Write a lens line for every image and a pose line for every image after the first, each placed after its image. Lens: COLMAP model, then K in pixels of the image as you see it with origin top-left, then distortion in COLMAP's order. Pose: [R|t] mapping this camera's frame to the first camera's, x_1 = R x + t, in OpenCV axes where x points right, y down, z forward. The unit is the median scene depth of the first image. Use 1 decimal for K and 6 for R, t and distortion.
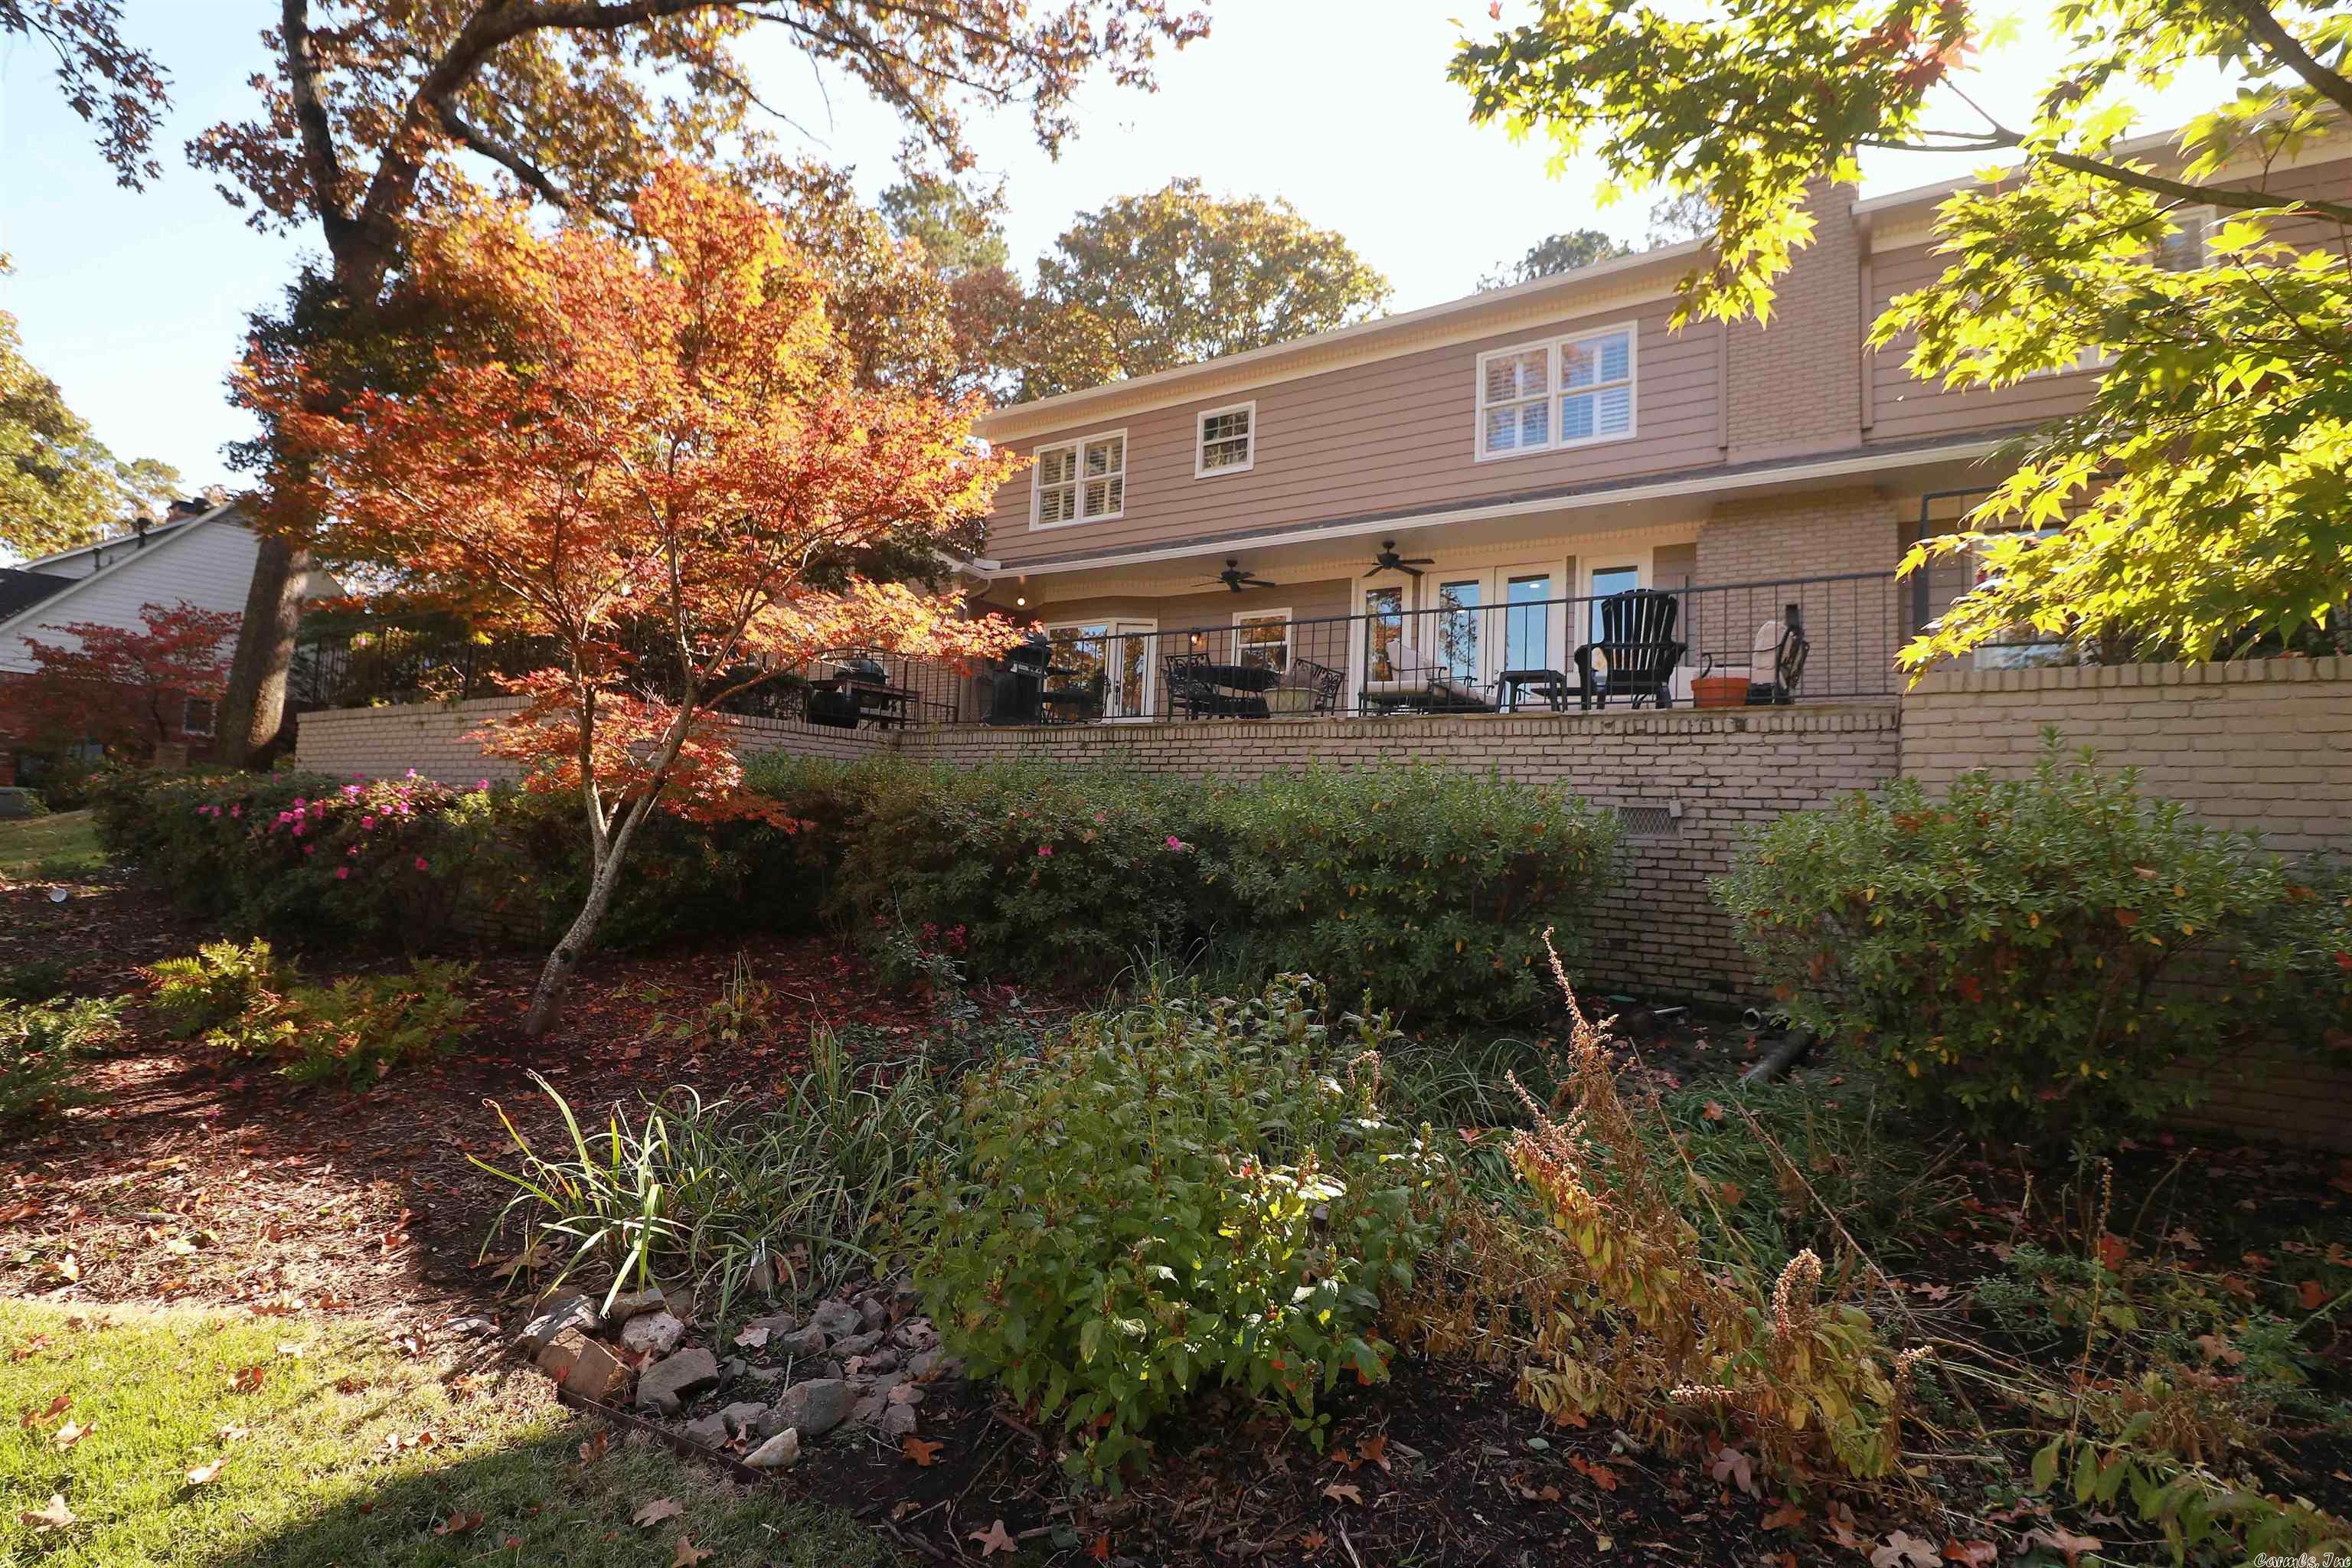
lens RADIAL K [[1083.7, 0, 1183.0], [0, 1083.7, 759.0], [0, 0, 1]] dist [-0.000551, -0.000289]
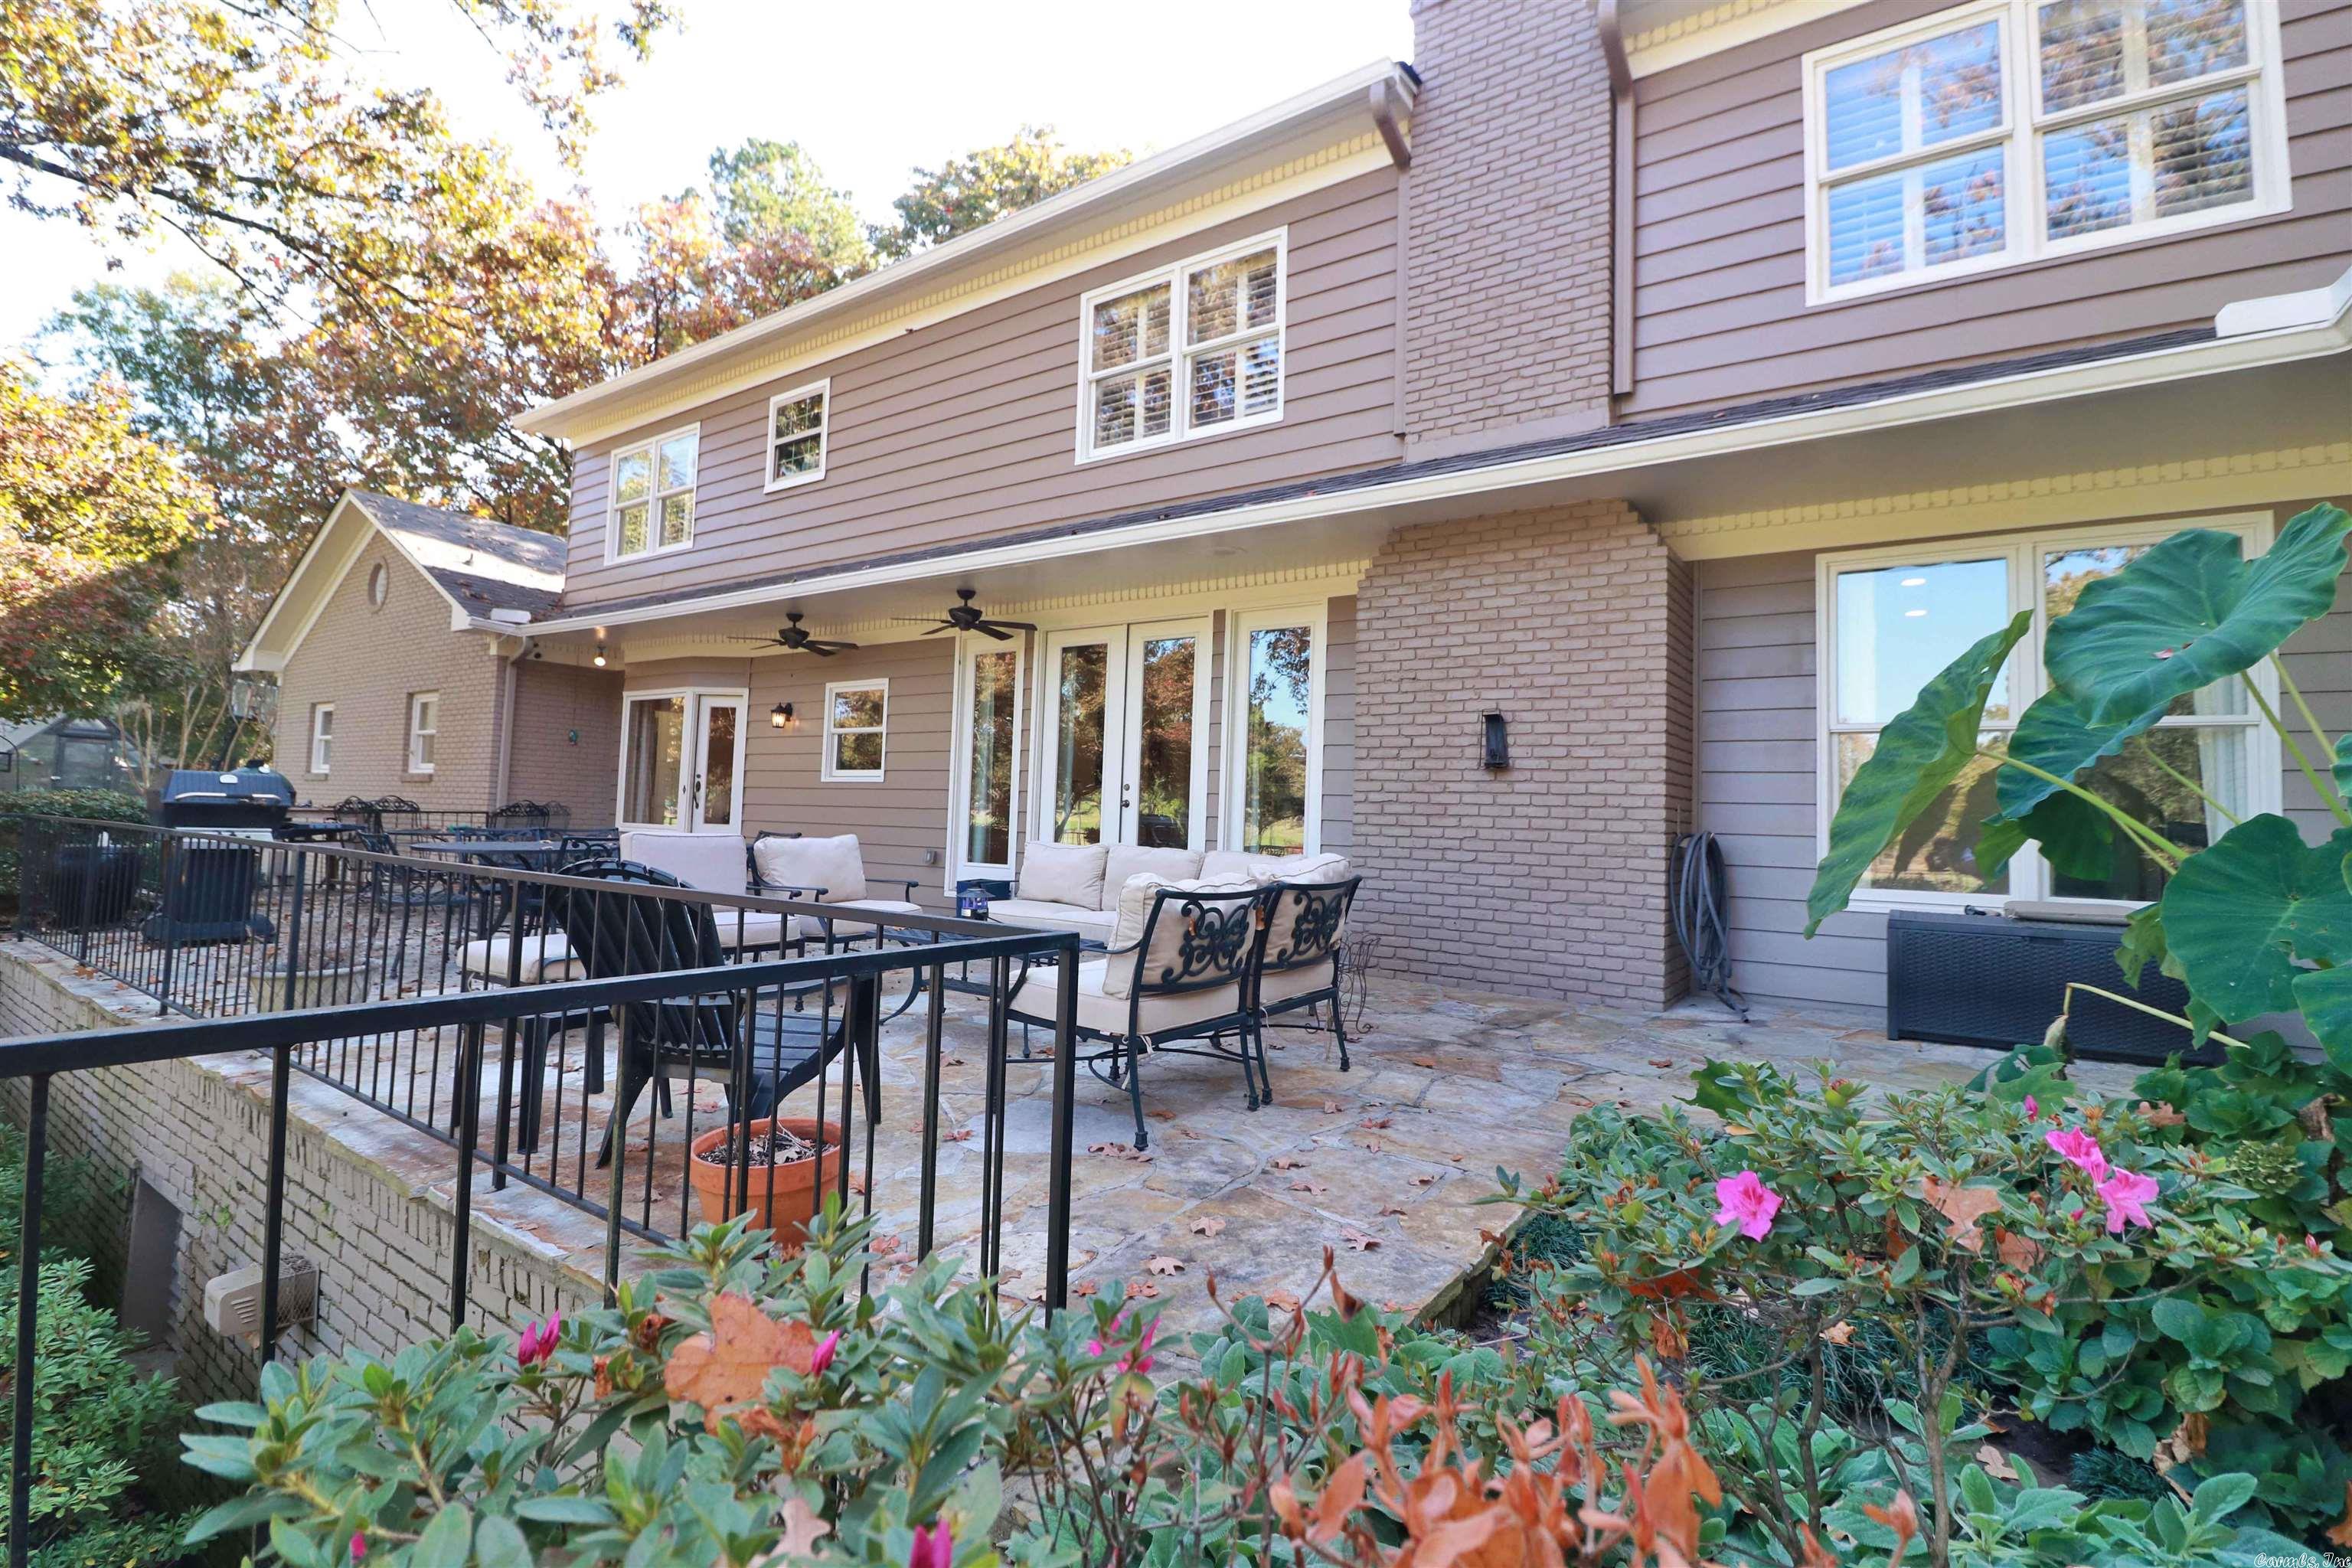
lens RADIAL K [[1078.3, 0, 1172.9], [0, 1078.3, 755.9], [0, 0, 1]] dist [-0.004730, -0.001225]
pose [[0.999057, -0.015067, -0.040727, 0.339188], [0.015611, 0.999793, 0.013079, -0.106099], [0.040521, -0.013703, 0.999085, 0.353766]]
